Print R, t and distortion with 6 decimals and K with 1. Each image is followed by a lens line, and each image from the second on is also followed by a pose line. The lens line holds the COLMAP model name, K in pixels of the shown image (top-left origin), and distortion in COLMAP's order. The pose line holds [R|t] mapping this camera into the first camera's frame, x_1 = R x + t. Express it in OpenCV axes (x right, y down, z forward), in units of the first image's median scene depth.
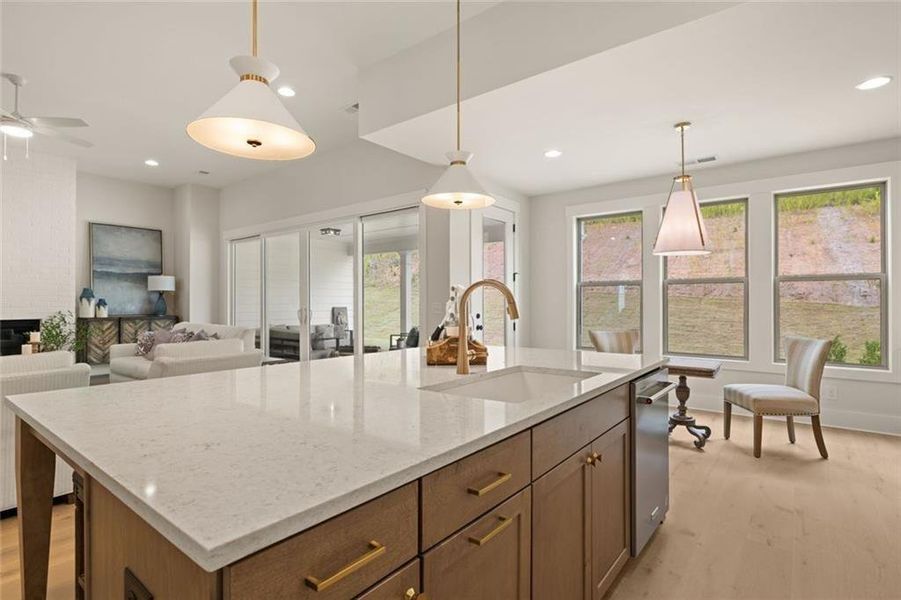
lens RADIAL K [[463.3, 0, 446.3], [0, 463.3, 294.7], [0, 0, 1]] dist [-0.001015, -0.000429]
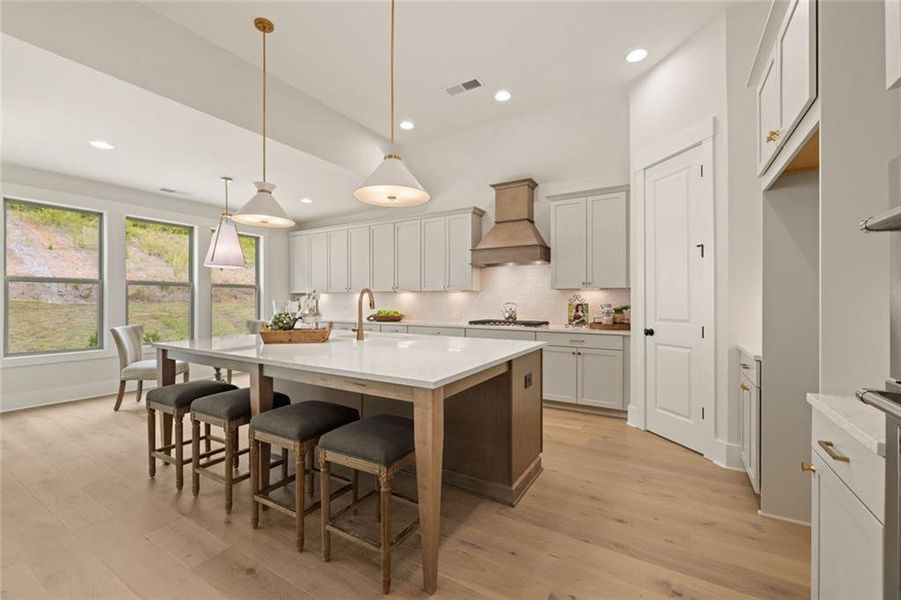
lens RADIAL K [[373.2, 0, 455.0], [0, 373.2, 299.5], [0, 0, 1]] dist [-0.000025, -0.000485]
pose [[-0.162127, -0.000129, 0.986770, -0.408047], [-0.011494, 0.999932, -0.001758, 0.005747], [-0.986703, -0.011627, -0.162118, 0.244315]]
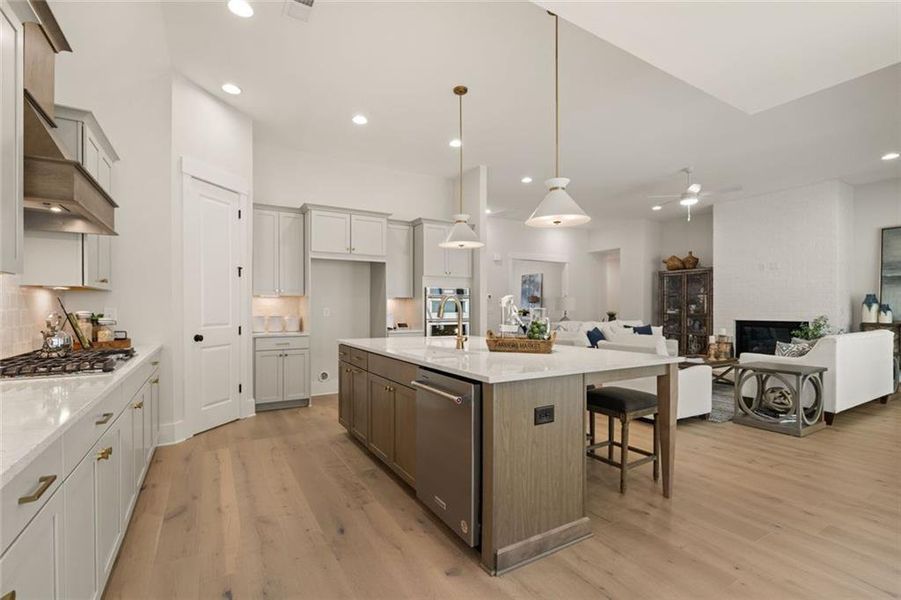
lens RADIAL K [[414.9, 0, 449.6], [0, 414.9, 303.8], [0, 0, 1]] dist [0.002222, 0.000183]
pose [[-0.338666, -0.000799, -0.940906, 0.427353], [0.008949, 0.999952, -0.004070, 0.002865], [0.940864, -0.009798, -0.338643, 0.423851]]
